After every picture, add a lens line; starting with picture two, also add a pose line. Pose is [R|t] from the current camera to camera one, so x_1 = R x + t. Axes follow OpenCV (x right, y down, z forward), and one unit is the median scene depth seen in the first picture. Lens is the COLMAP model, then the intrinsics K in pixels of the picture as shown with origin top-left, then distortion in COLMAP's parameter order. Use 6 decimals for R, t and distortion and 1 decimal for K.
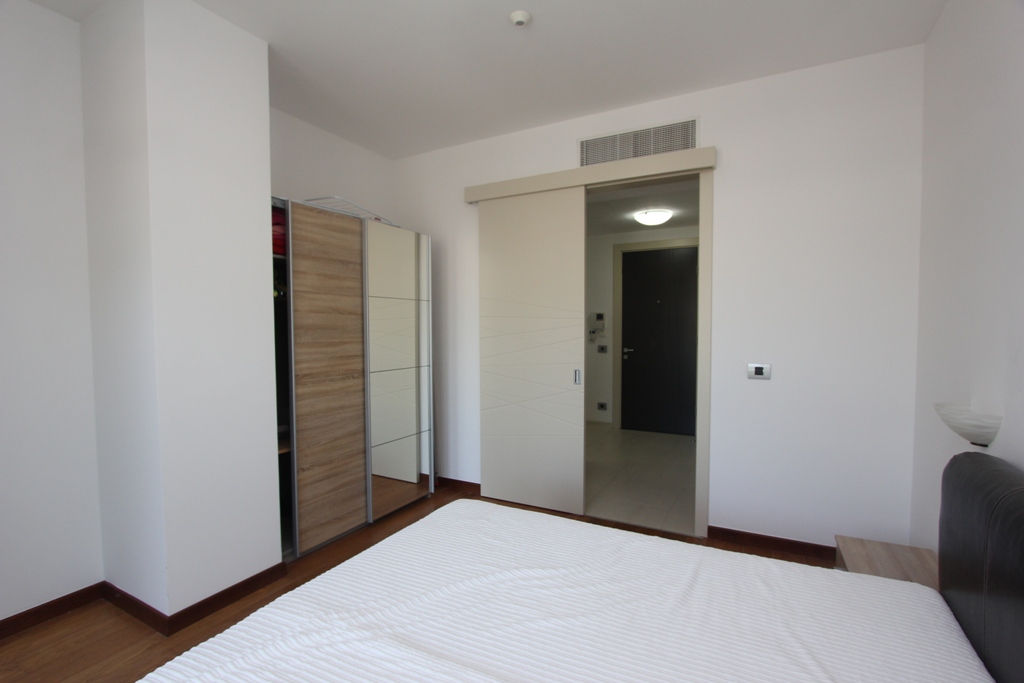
lens RADIAL K [[473.7, 0, 511.2], [0, 473.7, 341.7], [0, 0, 1]] dist [-0.018271, 0.003113]
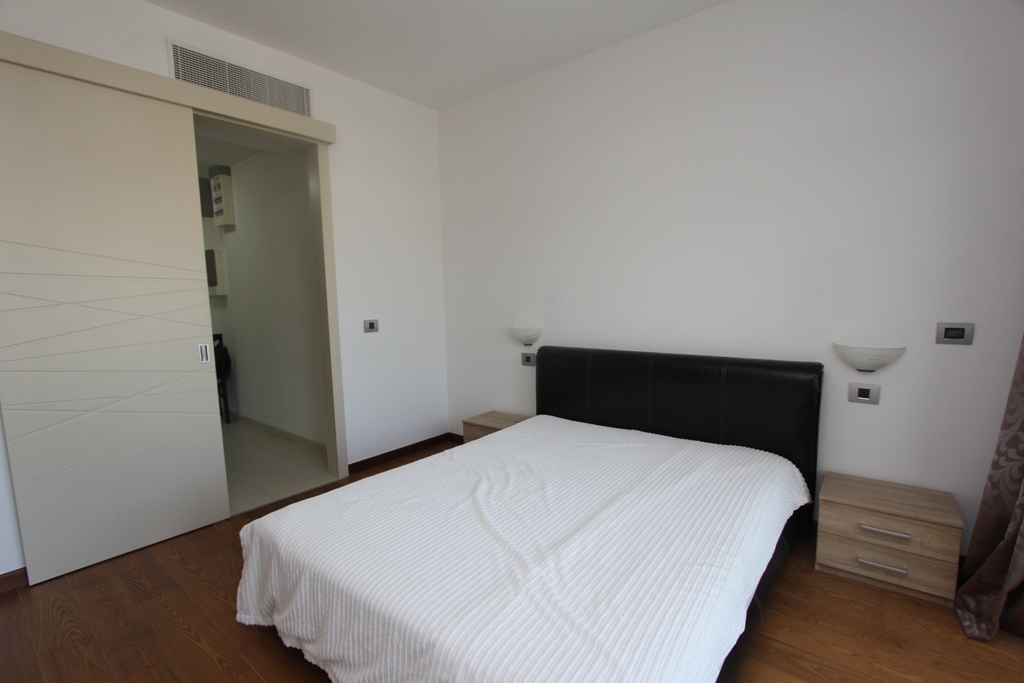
lens RADIAL K [[473.7, 0, 516.2], [0, 473.7, 339.7], [0, 0, 1]] dist [-0.018271, 0.003113]
pose [[0.185578, -0.097422, 0.977788, -0.593317], [0.047590, 0.994796, 0.090085, 0.004998], [-0.981476, 0.029815, 0.189249, 0.375192]]
